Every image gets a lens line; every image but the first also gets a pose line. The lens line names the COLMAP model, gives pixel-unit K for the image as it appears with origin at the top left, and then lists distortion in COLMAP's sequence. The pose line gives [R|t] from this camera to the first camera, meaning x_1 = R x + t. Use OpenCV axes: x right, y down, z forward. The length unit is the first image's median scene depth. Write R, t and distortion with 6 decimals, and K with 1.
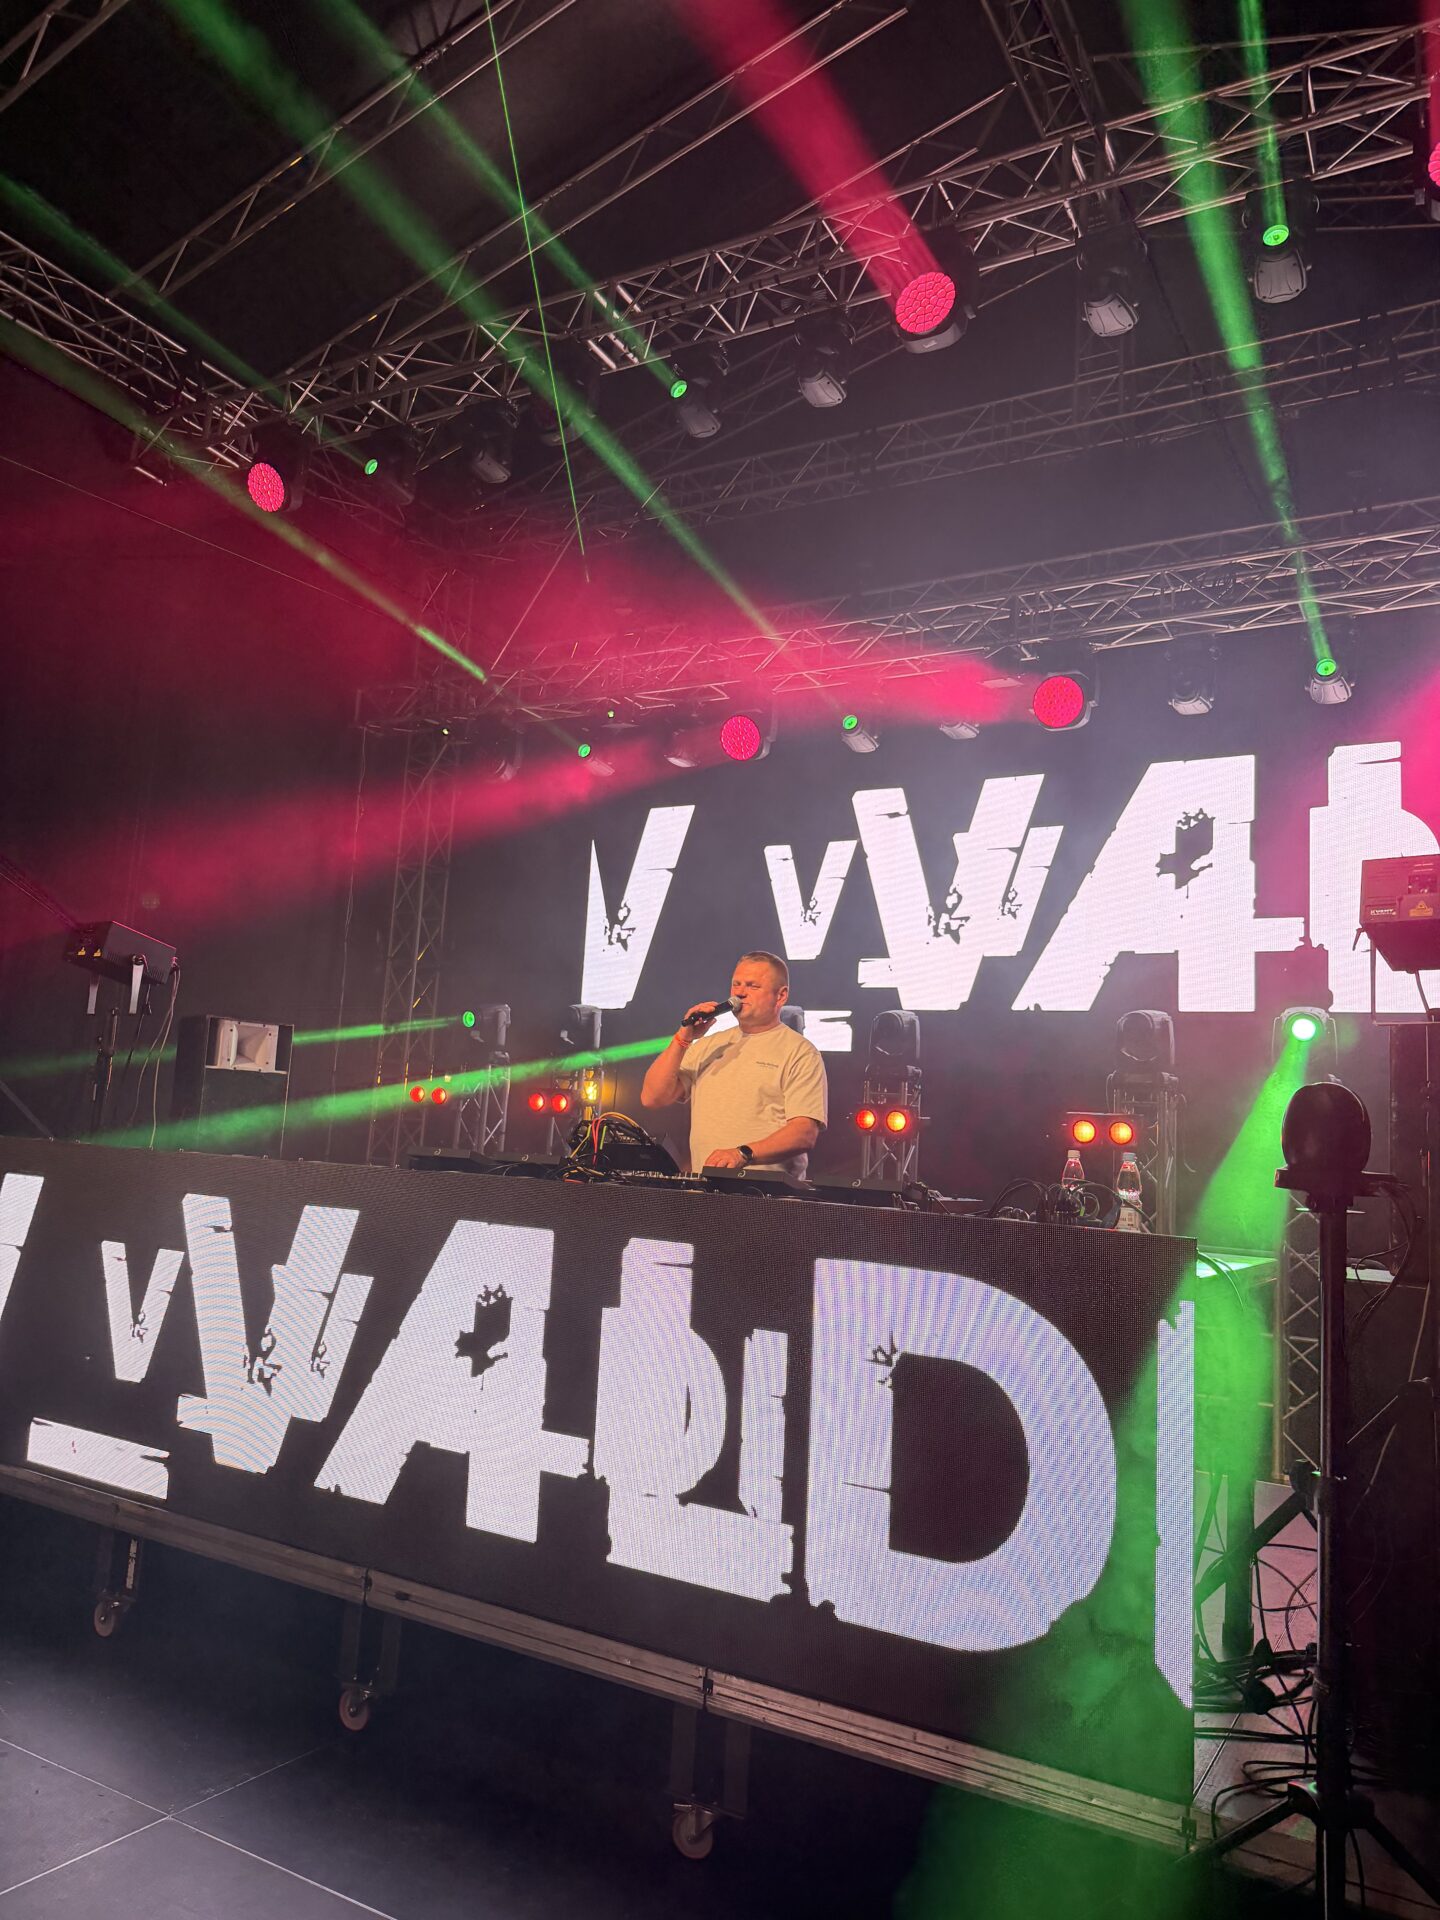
lens RADIAL K [[1312.5, 0, 716.8], [0, 1312.5, 968.0], [0, 0, 1]] dist [-0.012575, -0.012535]
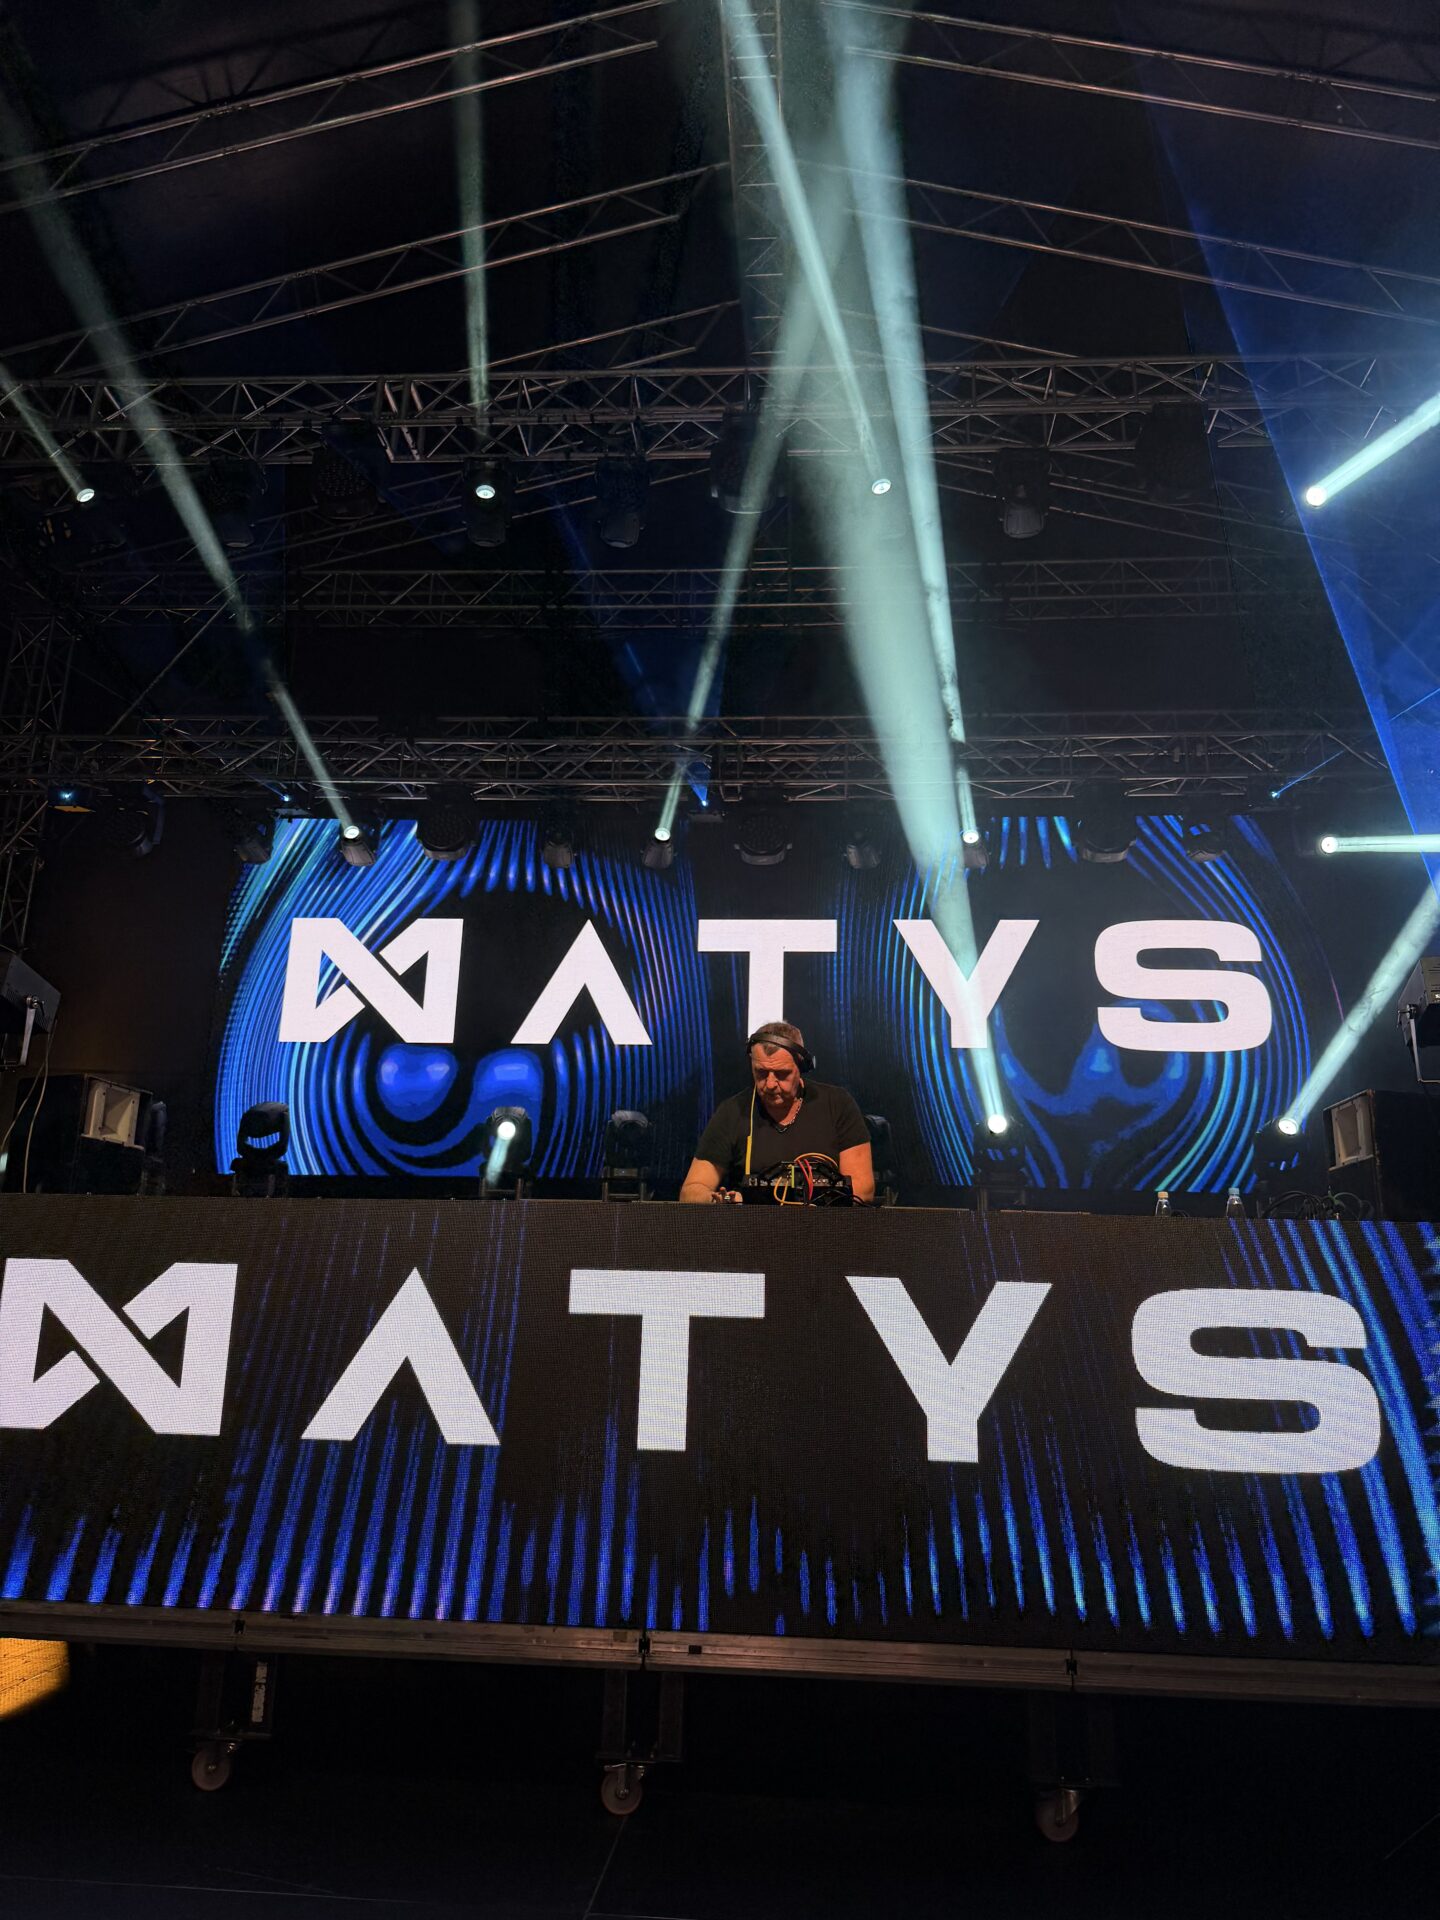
lens RADIAL K [[1312.5, 0, 715.5], [0, 1312.5, 965.1], [0, 0, 1]] dist [-0.012575, -0.012535]
pose [[0.904207, 0.080203, 0.419496, -0.362332], [-0.035614, 0.992948, -0.113075, 0.044383], [-0.425607, 0.087303, 0.900687, 0.039455]]
